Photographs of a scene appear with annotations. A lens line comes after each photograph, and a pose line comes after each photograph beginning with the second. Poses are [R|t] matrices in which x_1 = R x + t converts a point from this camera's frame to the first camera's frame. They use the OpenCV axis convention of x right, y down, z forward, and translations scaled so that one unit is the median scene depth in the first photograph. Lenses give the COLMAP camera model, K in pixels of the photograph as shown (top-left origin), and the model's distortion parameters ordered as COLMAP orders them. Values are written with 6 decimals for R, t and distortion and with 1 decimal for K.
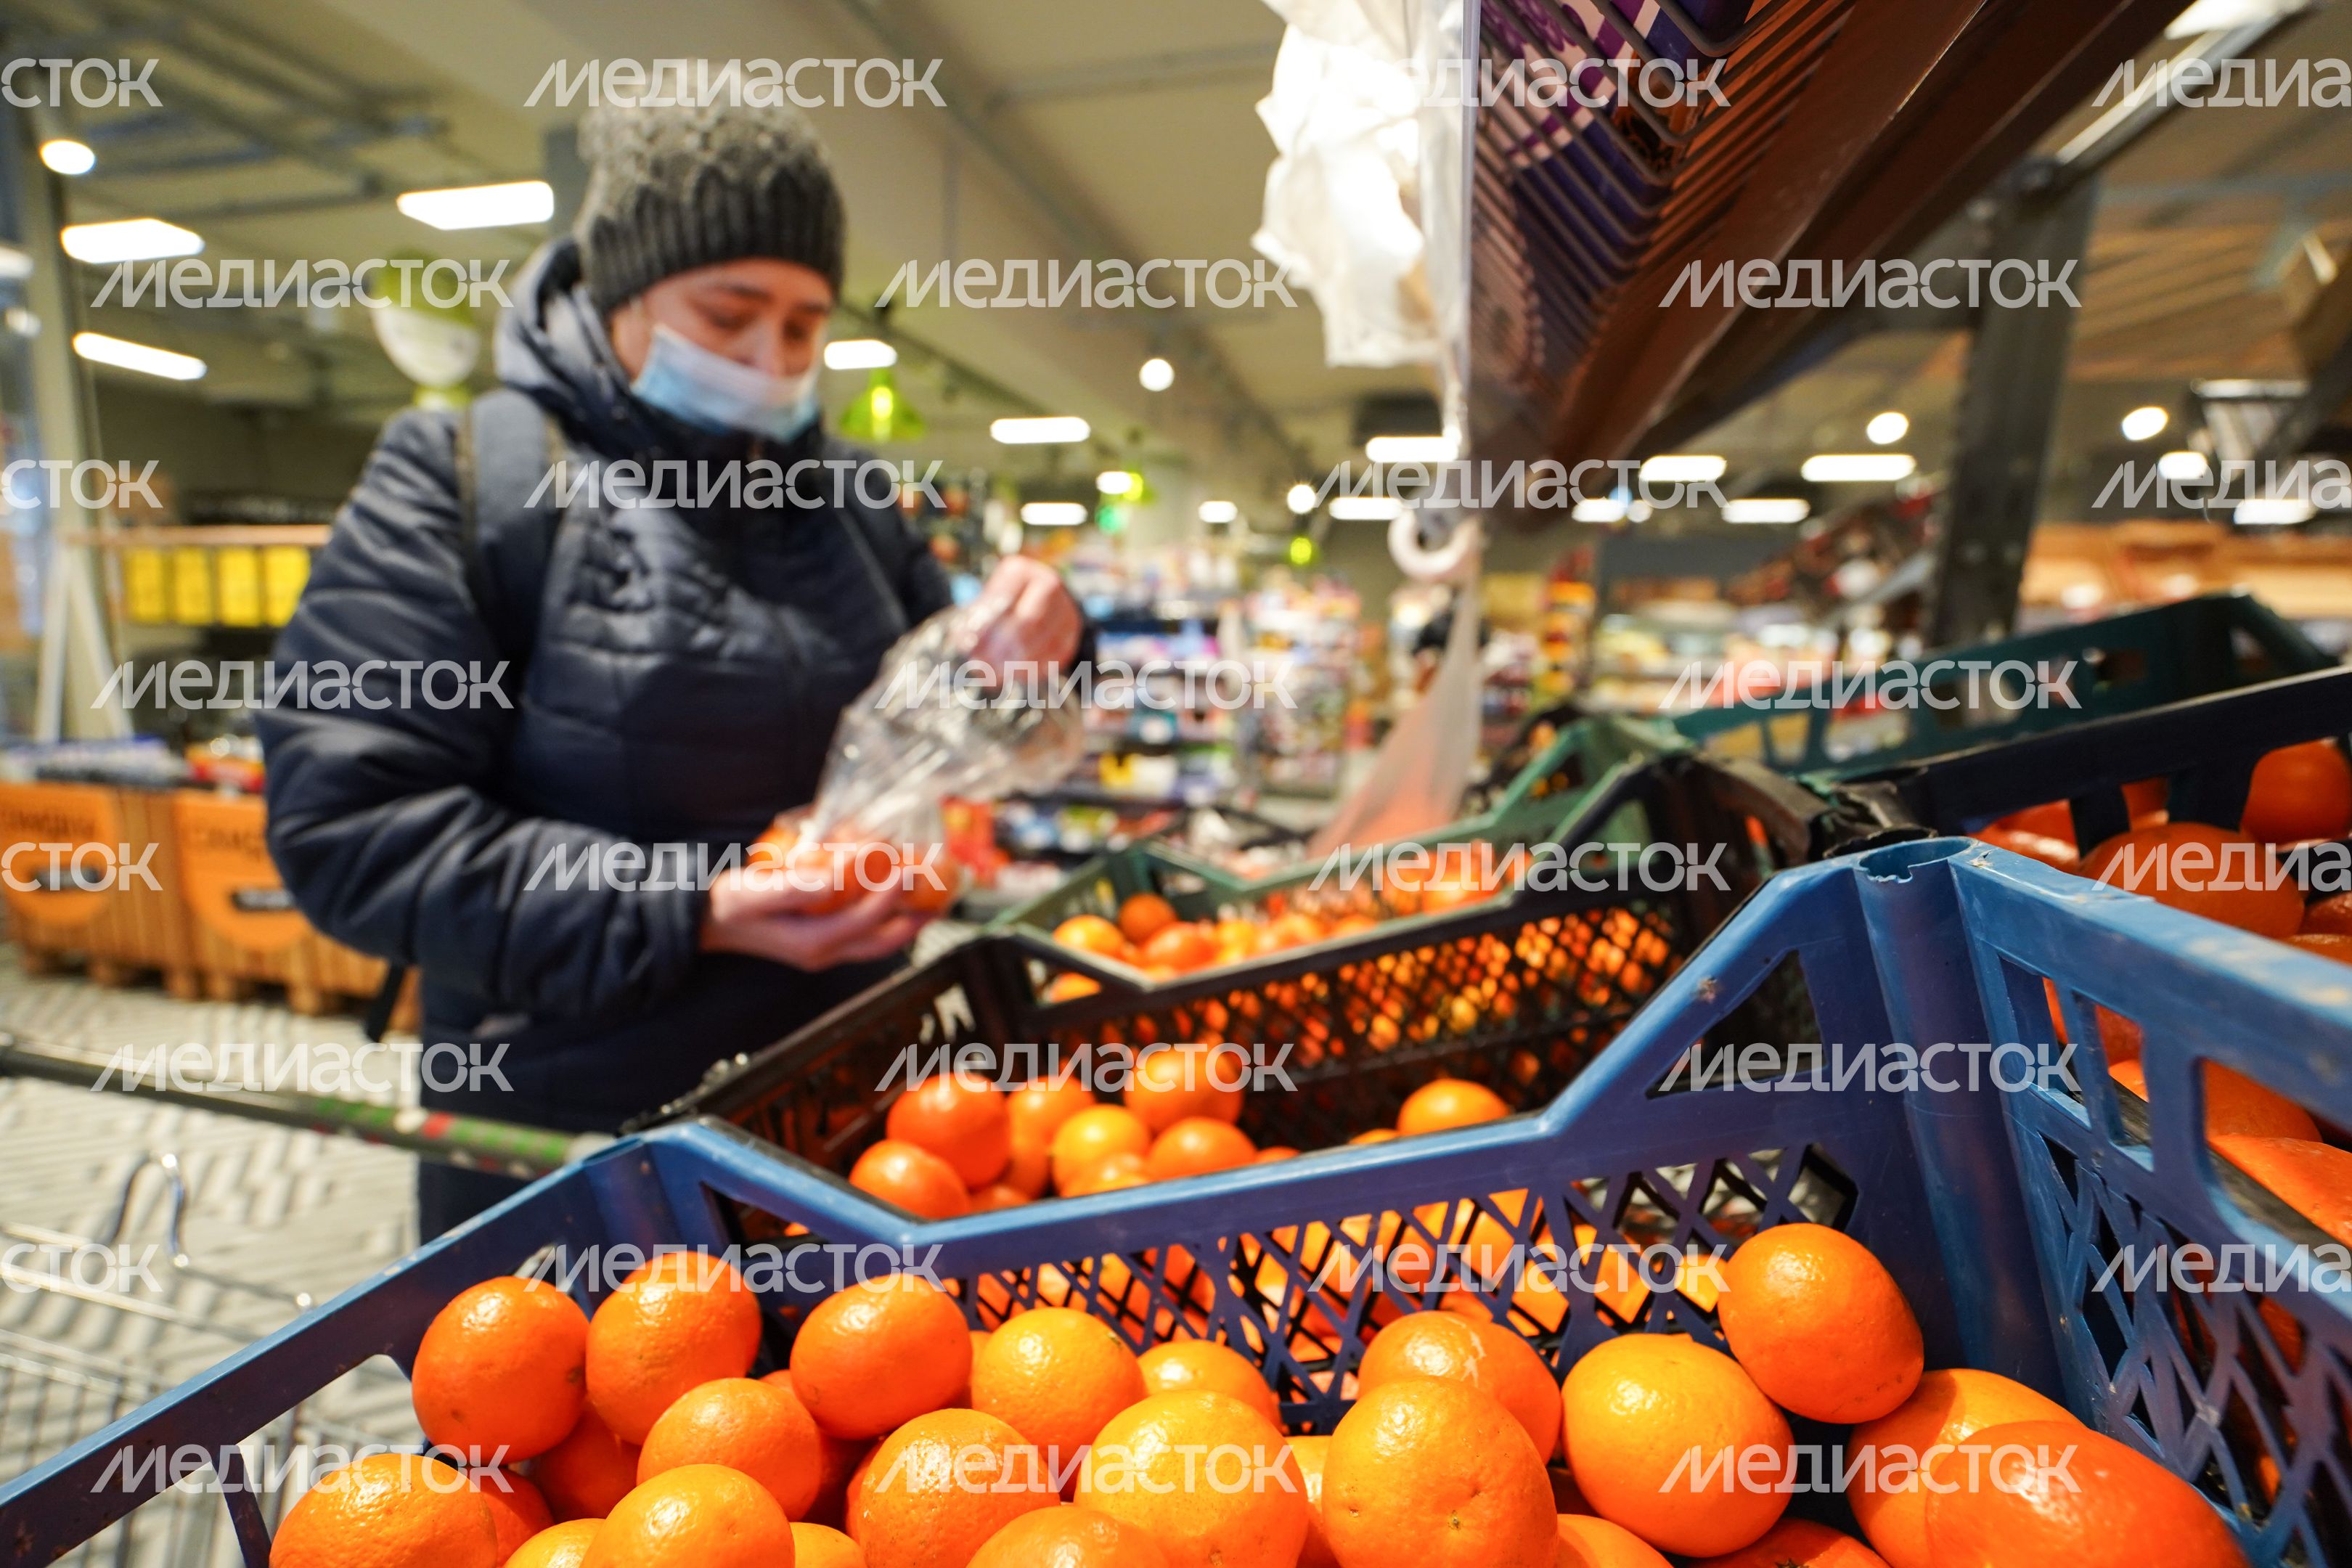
lens RADIAL K [[1079.3, 0, 1167.3], [0, 1079.3, 832.5], [0, 0, 1]] dist [-0.041966, 0.017041]
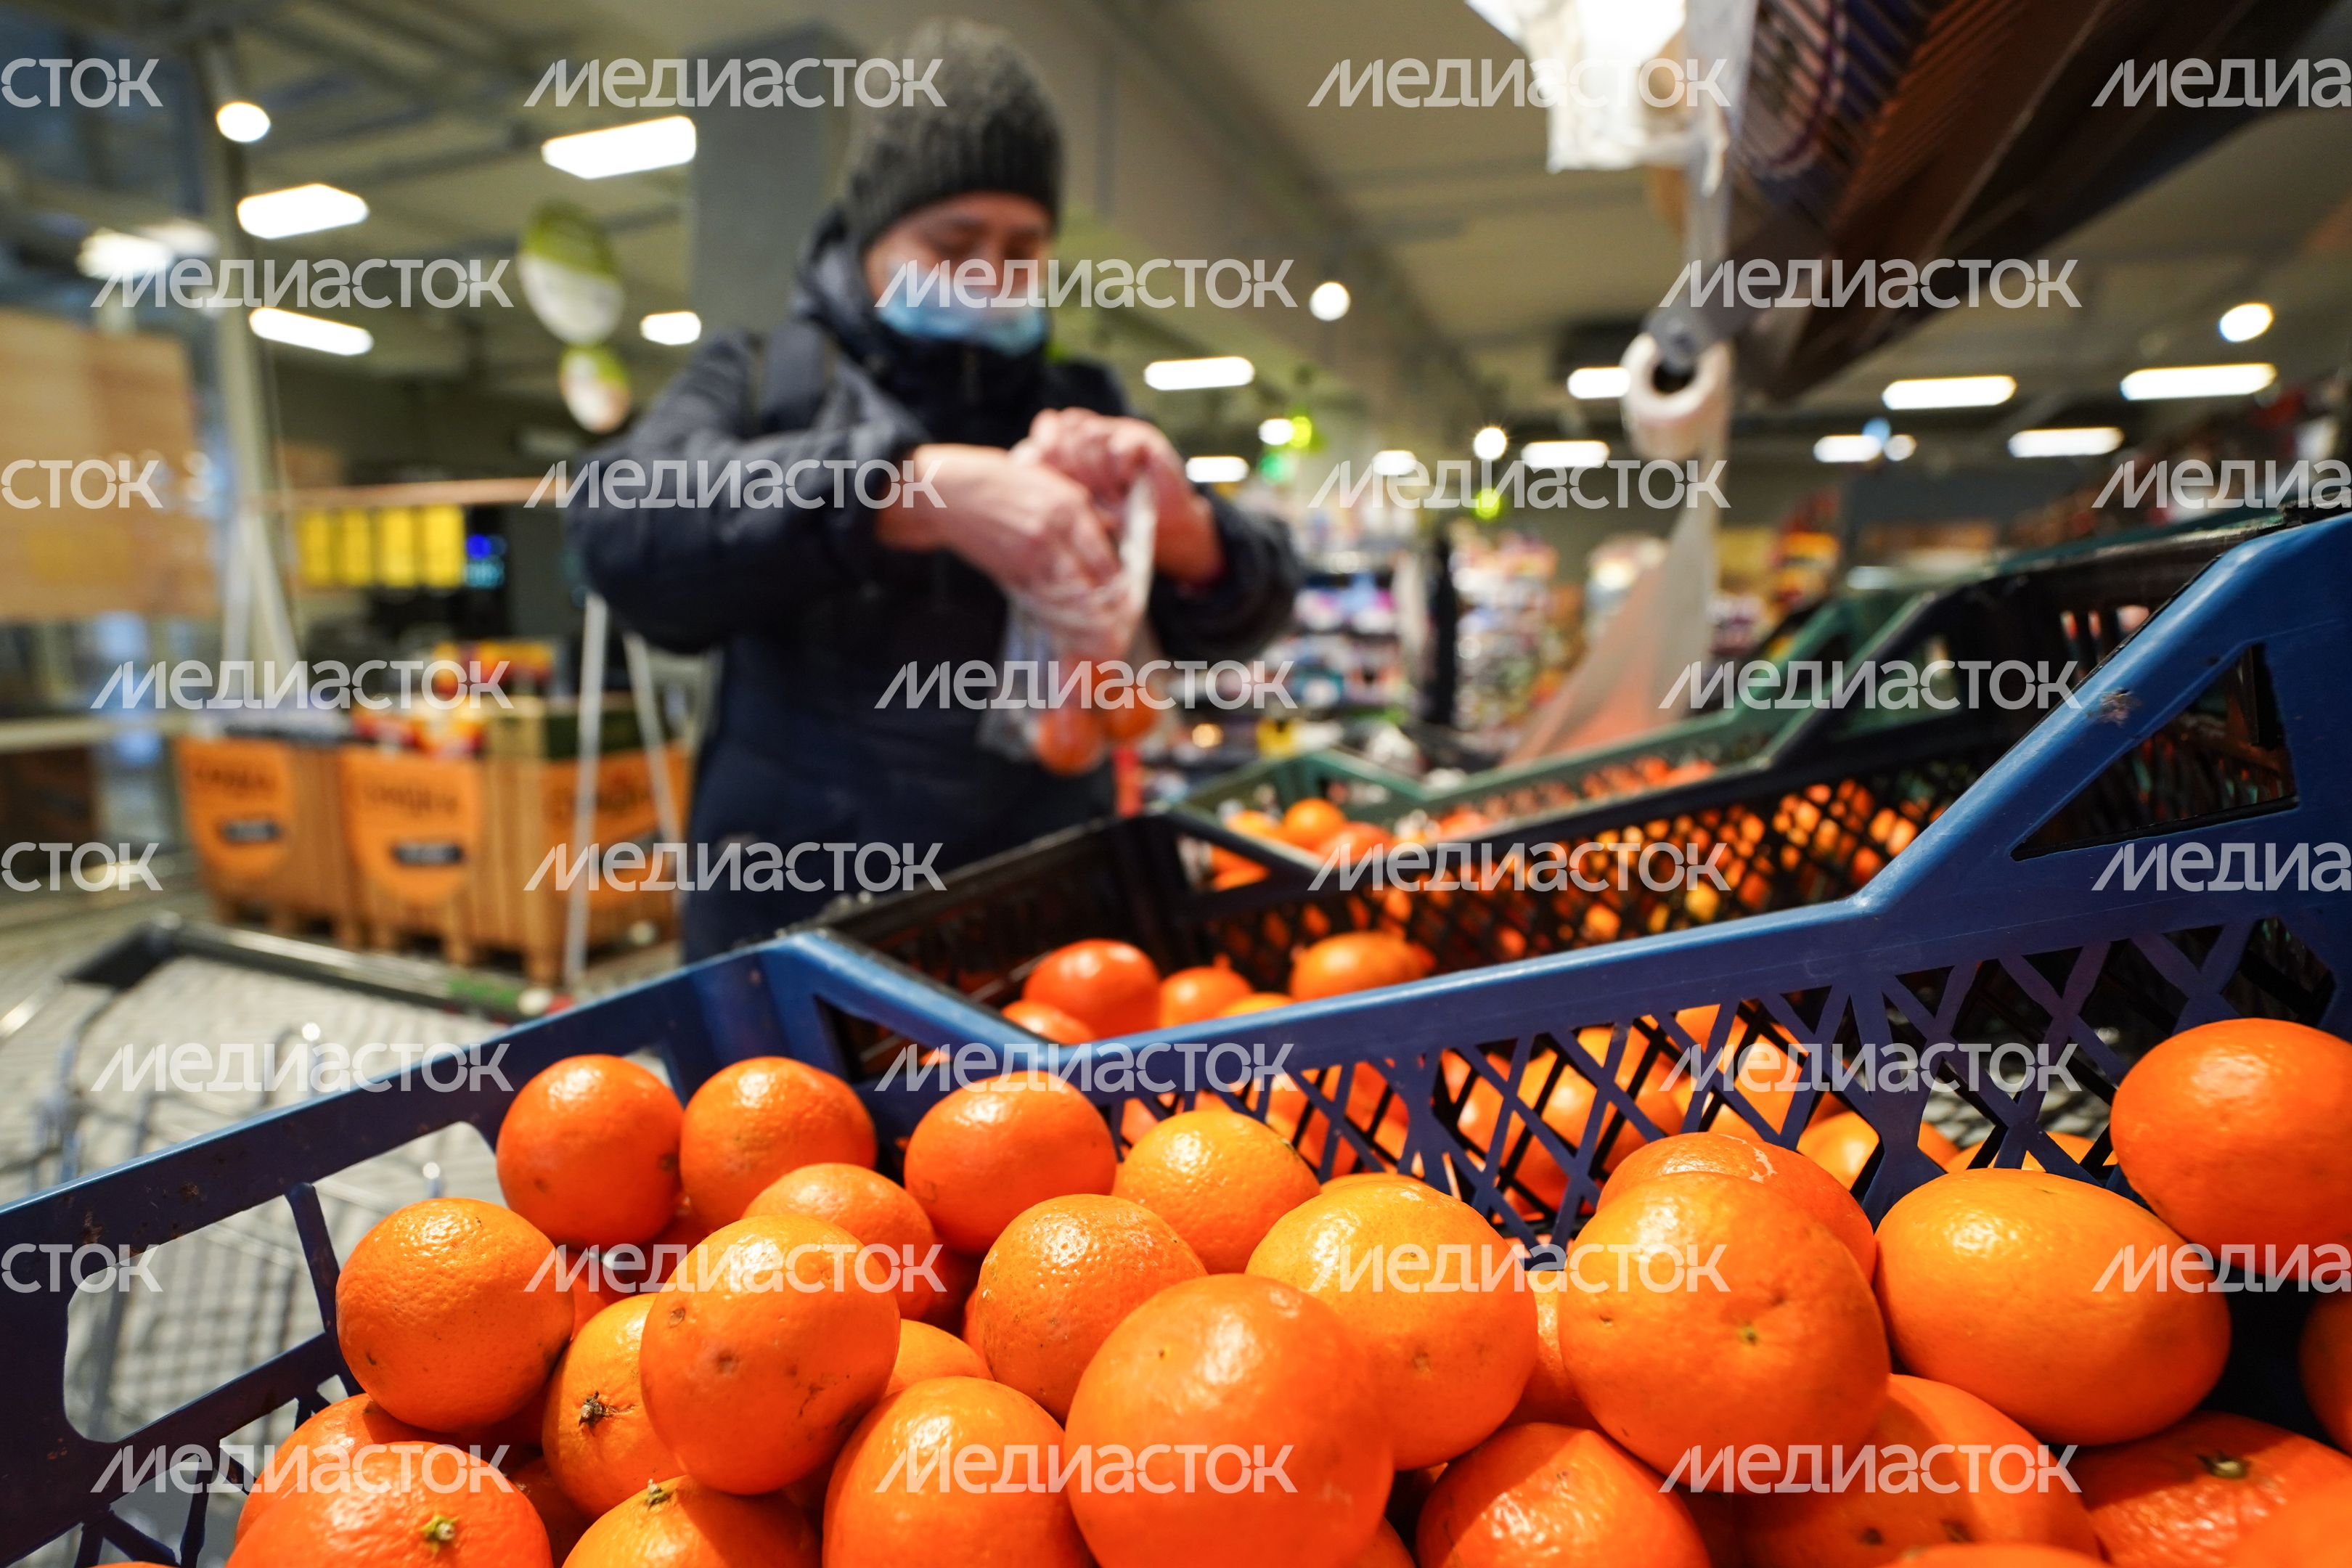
lens RADIAL K [[1162.4, 0, 1172.5], [0, 1162.4, 883.3], [0, 0, 1]] dist [-0.041813, 0.023574]
pose [[0.991056, 0.032252, -0.129490, -0.015079], [-0.025429, 0.998217, 0.054000, 0.119543], [0.131001, -0.050224, 0.990109, 0.064925]]
